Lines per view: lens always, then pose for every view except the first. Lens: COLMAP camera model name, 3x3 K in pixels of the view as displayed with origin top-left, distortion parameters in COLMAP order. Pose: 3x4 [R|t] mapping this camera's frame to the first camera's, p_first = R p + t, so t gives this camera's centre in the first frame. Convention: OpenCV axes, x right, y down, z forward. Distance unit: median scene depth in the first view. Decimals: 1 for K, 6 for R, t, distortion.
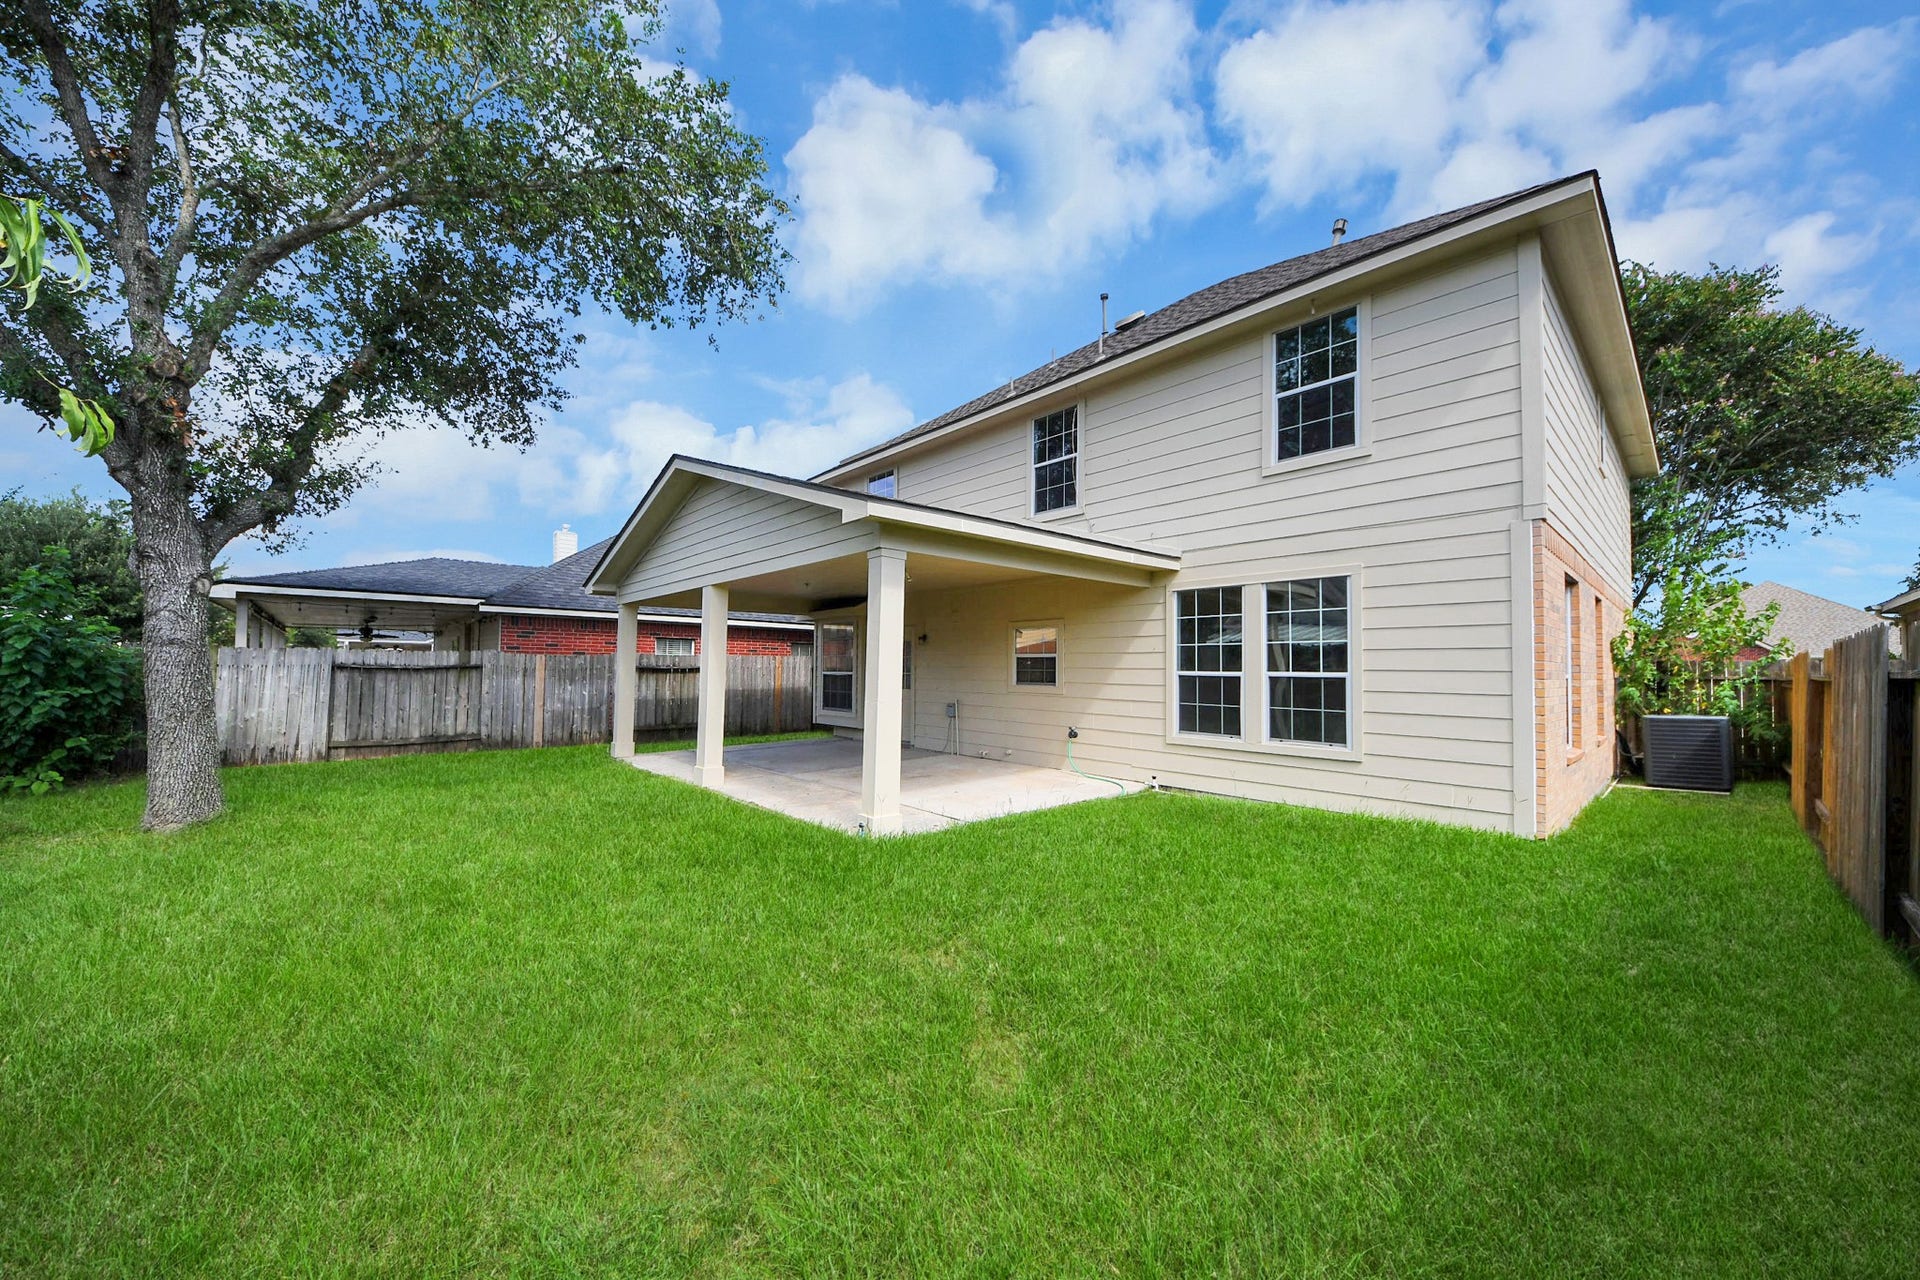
lens RADIAL K [[696.6, 0, 963.2], [0, 696.6, 650.4], [0, 0, 1]] dist [0.010445, -0.003428]
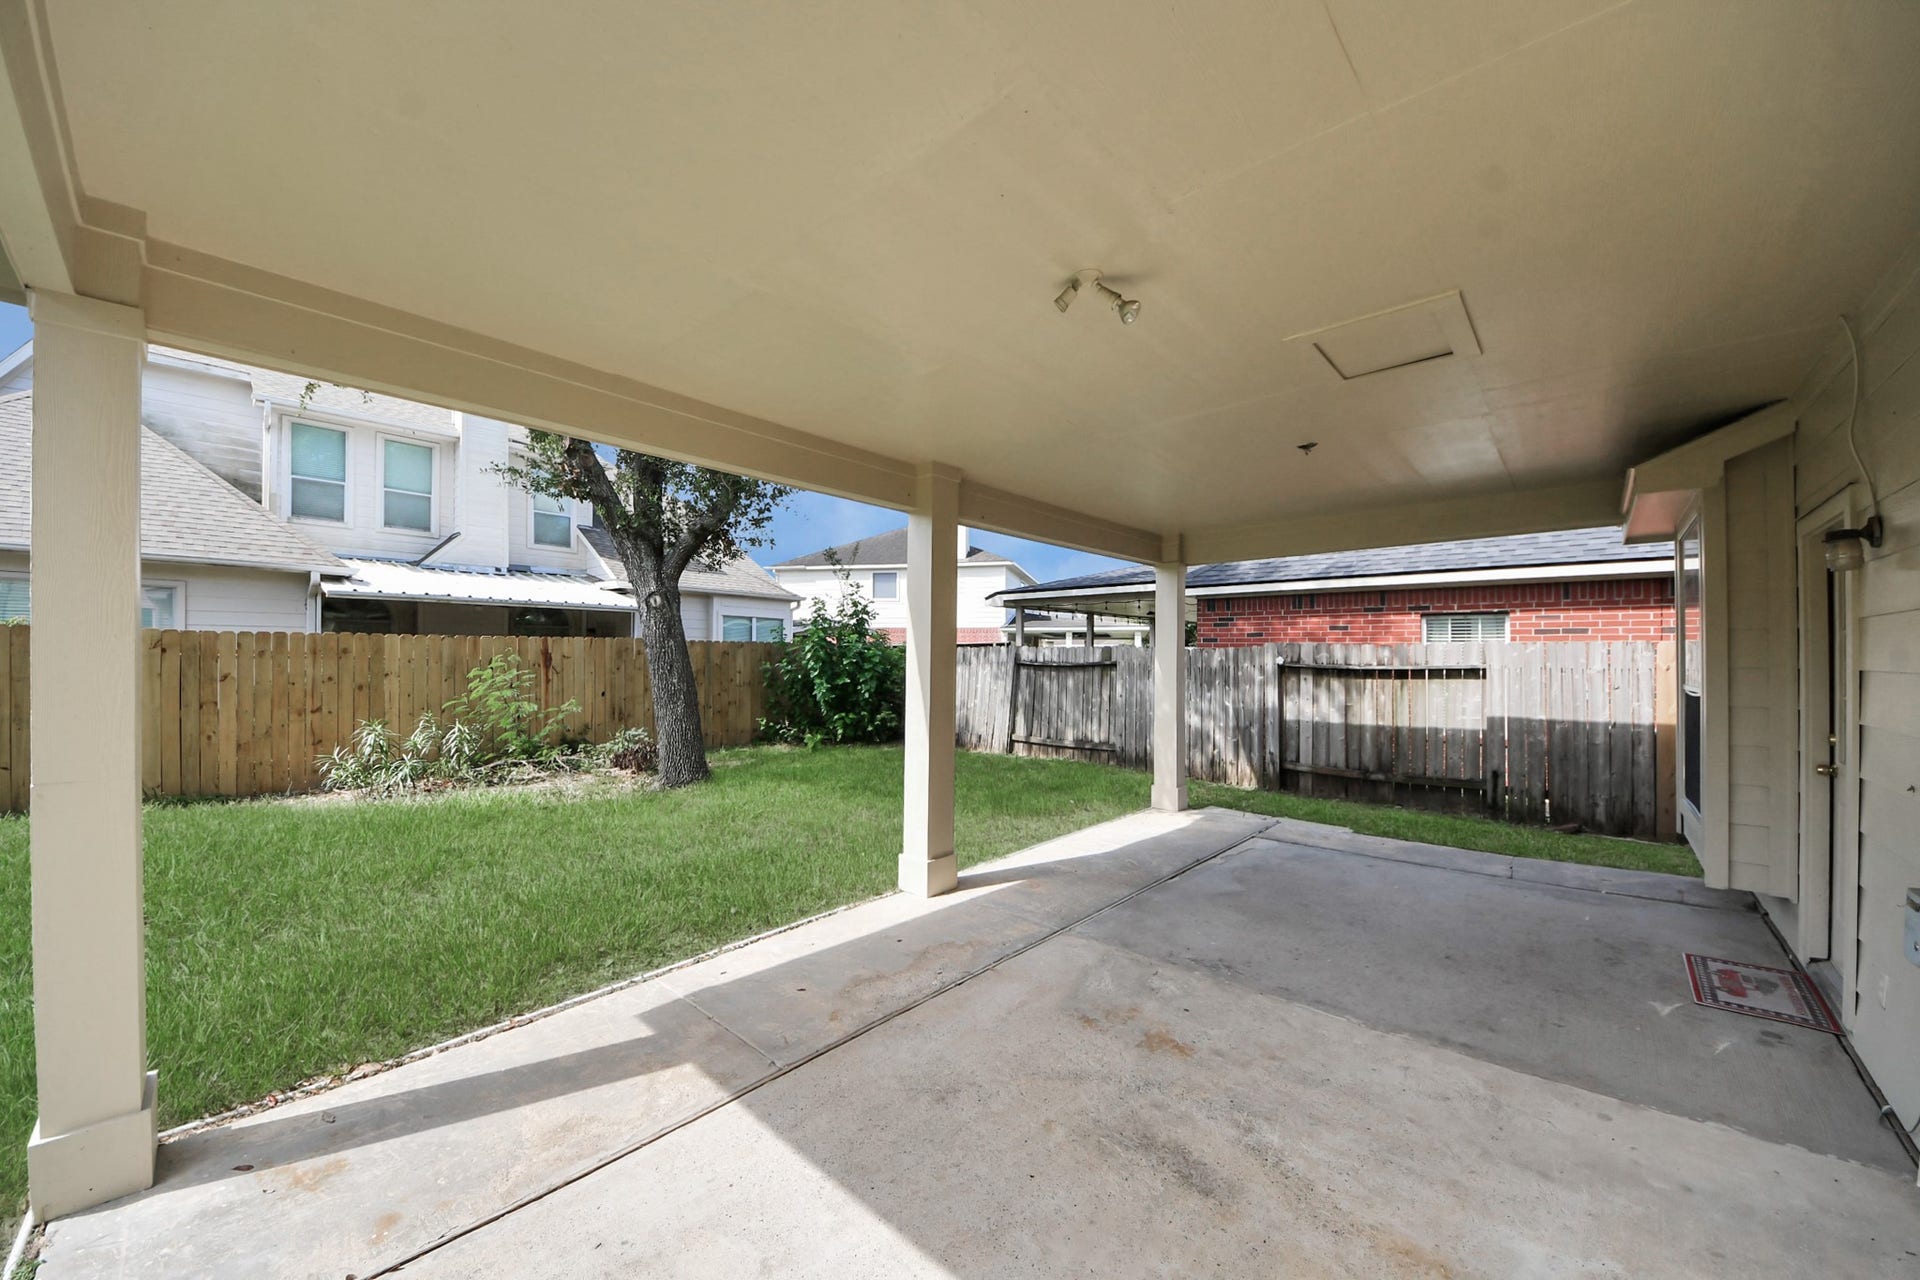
lens RADIAL K [[696.6, 0, 952.1], [0, 696.6, 653.3], [0, 0, 1]] dist [0.010445, -0.003428]
pose [[0.081584, -0.007168, -0.996641, 0.118963], [0.022089, 0.999742, -0.005382, 0.010397], [0.996422, -0.021576, 0.081722, 0.743963]]
